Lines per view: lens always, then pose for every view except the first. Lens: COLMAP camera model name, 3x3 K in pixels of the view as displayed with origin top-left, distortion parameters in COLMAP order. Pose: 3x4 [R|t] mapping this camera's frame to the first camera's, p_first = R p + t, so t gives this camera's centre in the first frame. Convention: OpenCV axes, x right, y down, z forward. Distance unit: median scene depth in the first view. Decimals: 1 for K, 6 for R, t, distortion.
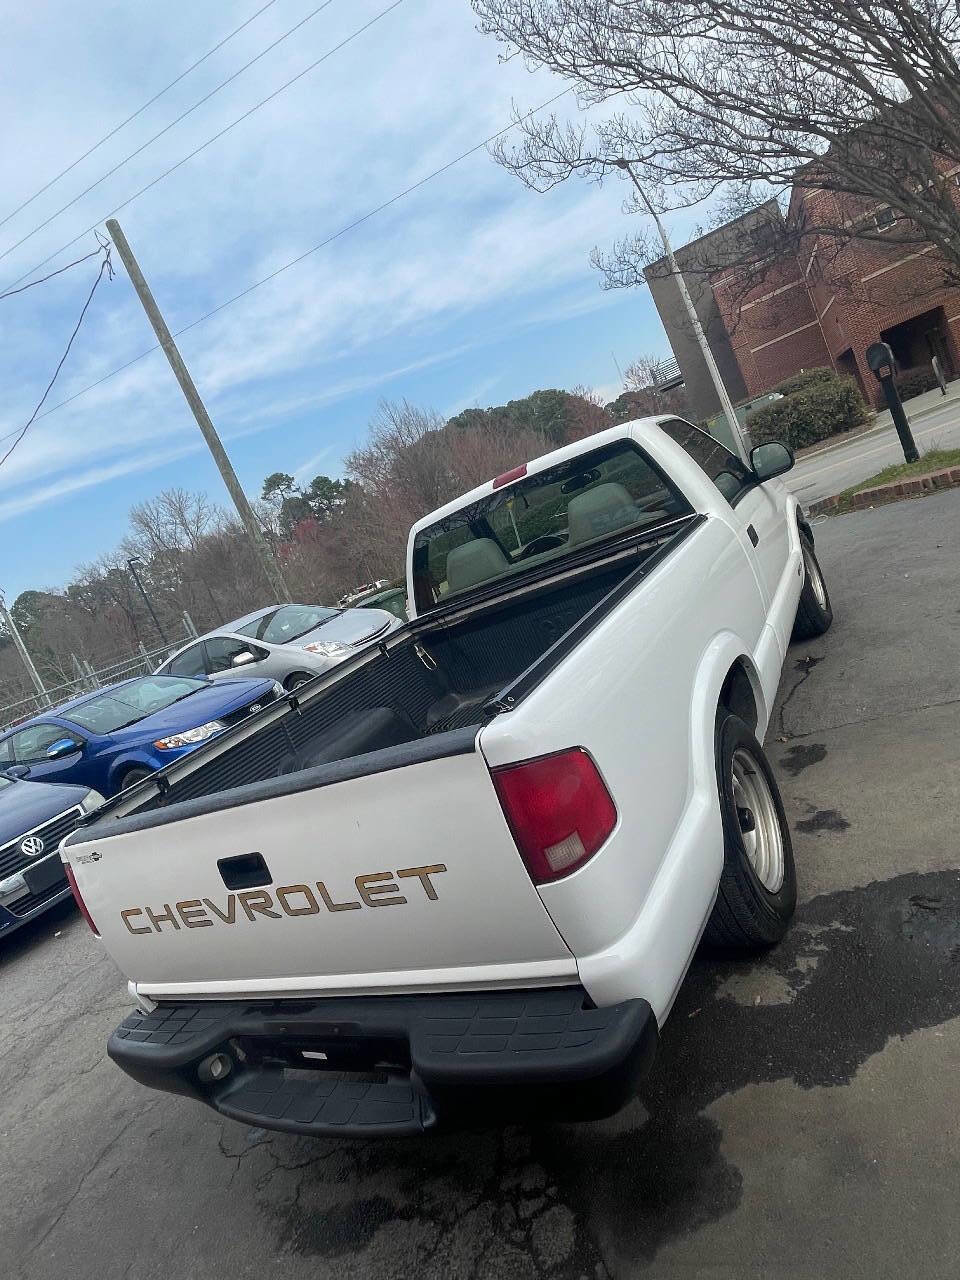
lens RADIAL K [[745.2, 0, 477.5], [0, 745.2, 638.1], [0, 0, 1]] dist [0.000380, -0.000465]
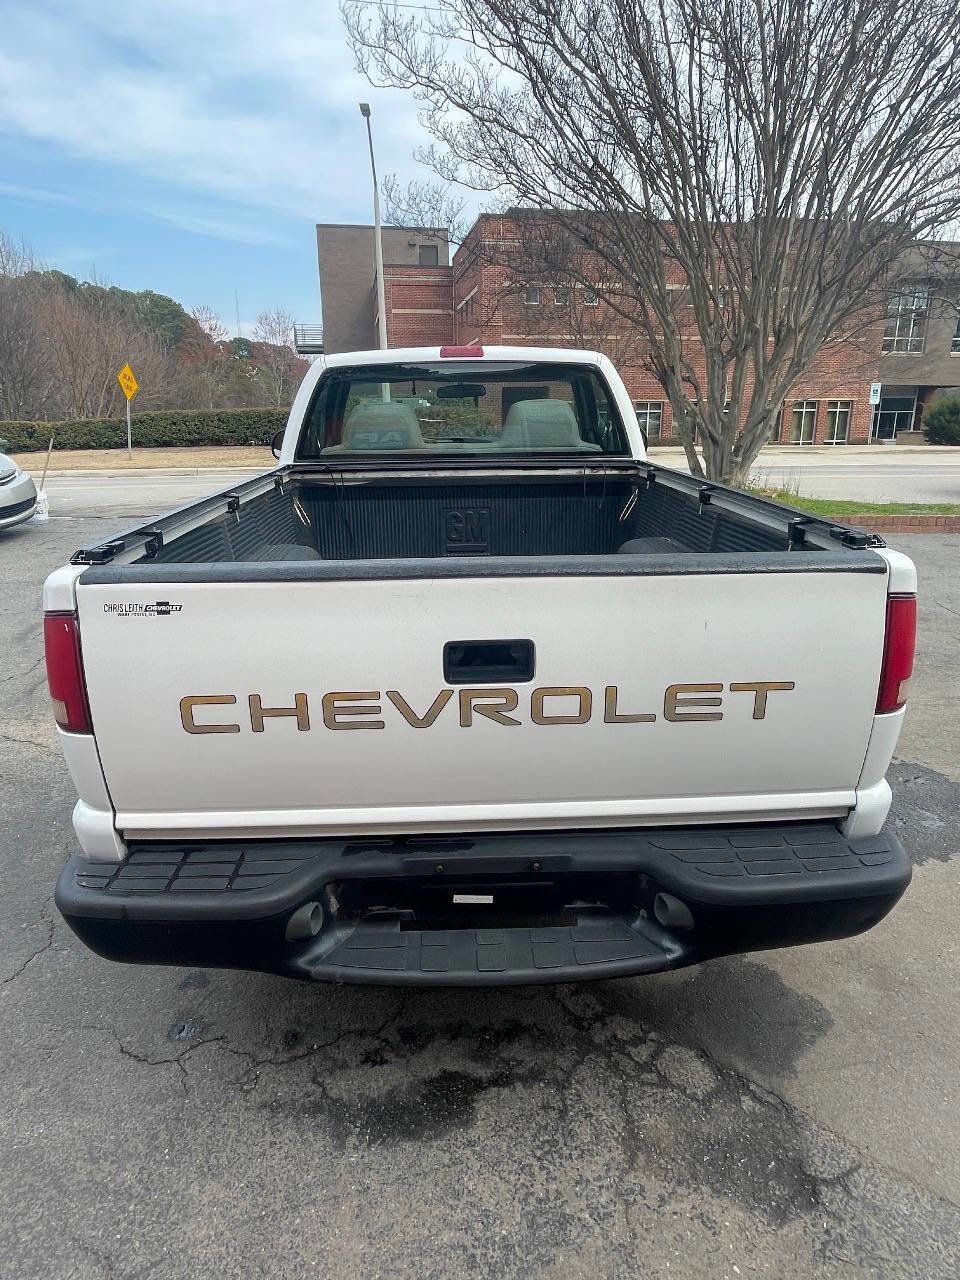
lens RADIAL K [[742.3, 0, 478.2], [0, 742.3, 640.6], [0, 0, 1]] dist [0.002118, 0.001003]
pose [[0.796263, 0.226748, 0.560848, -0.698846], [-0.251257, 0.967311, -0.034358, 0.294353], [-0.550305, -0.113559, 0.827205, 0.333868]]
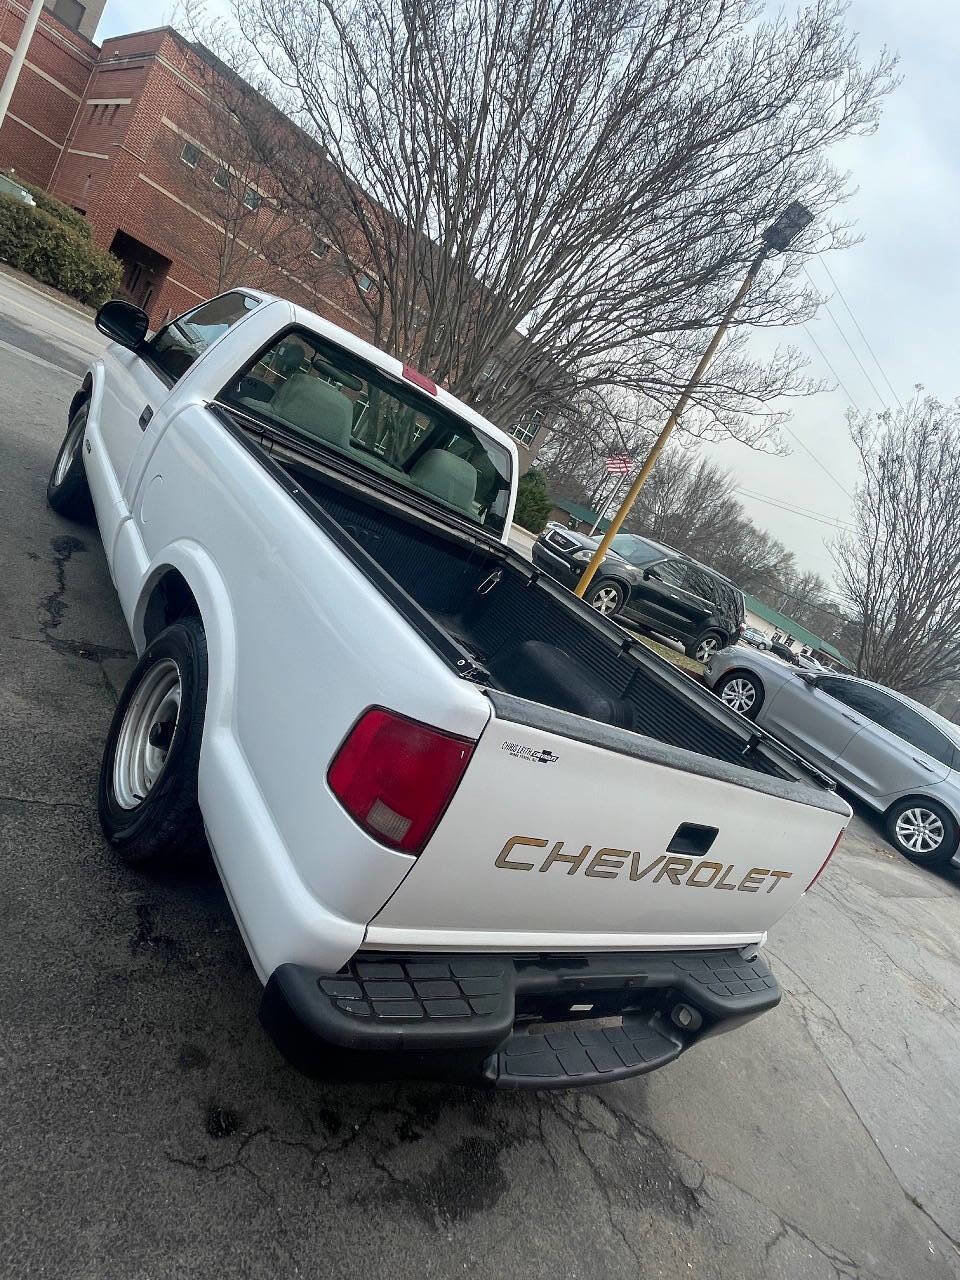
lens RADIAL K [[745.2, 0, 477.5], [0, 745.2, 638.1], [0, 0, 1]] dist [0.000380, -0.000465]
pose [[0.180861, 0.345074, 0.920985, -1.257045], [-0.487504, 0.844747, -0.220774, 0.408202], [-0.854183, -0.409054, 0.321007, 0.947927]]
